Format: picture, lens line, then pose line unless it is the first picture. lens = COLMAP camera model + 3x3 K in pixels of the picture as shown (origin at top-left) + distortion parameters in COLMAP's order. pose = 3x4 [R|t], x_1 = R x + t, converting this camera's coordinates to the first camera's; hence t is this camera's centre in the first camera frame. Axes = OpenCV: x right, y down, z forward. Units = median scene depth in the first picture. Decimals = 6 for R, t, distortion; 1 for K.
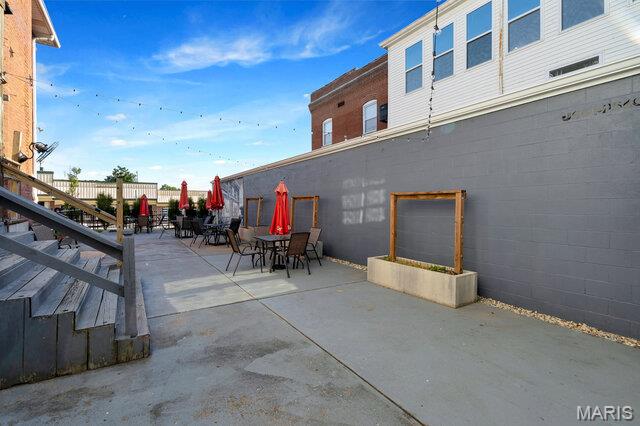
lens RADIAL K [[291.8, 0, 320.0], [0, 291.8, 213.0], [0, 0, 1]] dist [-0.000658, -0.000078]
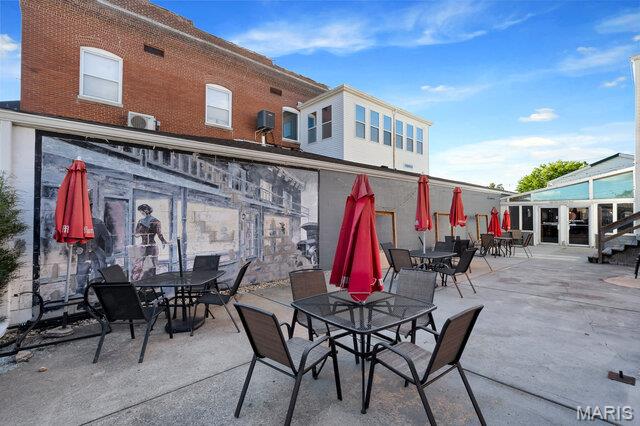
lens RADIAL K [[293.2, 0, 319.4], [0, 293.2, 214.4], [0, 0, 1]] dist [-0.003115, -0.000402]
pose [[-0.136647, 0.004059, 0.990612, -1.688739], [0.025616, 0.999672, -0.000563, -0.079238], [-0.990289, 0.025298, -0.136706, 2.228689]]
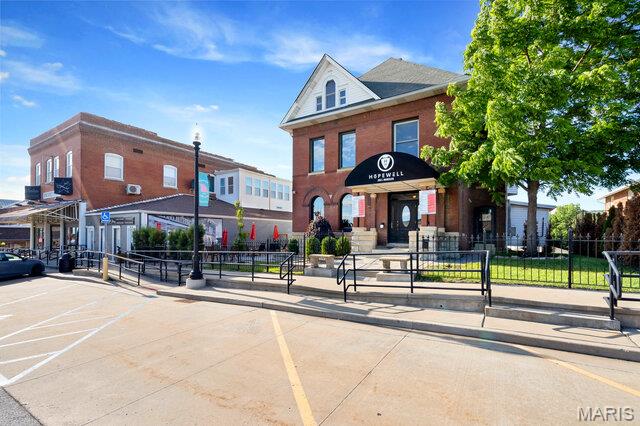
lens RADIAL K [[298.3, 0, 318.5], [0, 298.3, 233.7], [0, 0, 1]] dist [-0.002050, -0.000243]
pose [[-0.392414, 0.002903, 0.919784, -3.957699], [0.019305, 0.999801, 0.005080, -0.085856], [-0.919586, 0.019750, -0.392392, 2.388208]]
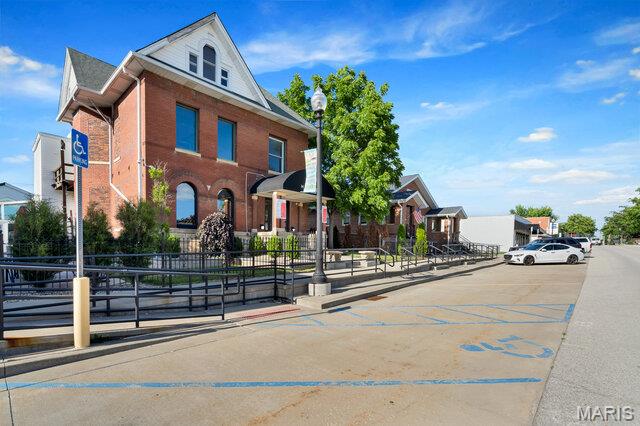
lens RADIAL K [[308.7, 0, 320.9], [0, 308.7, 256.4], [0, 0, 1]] dist [-0.001653, -0.000209]
pose [[-0.973439, -0.014697, -0.228476, -2.143813], [-0.027975, 0.998095, 0.054988, -0.041906], [0.227232, 0.059919, -0.971995, 3.533408]]
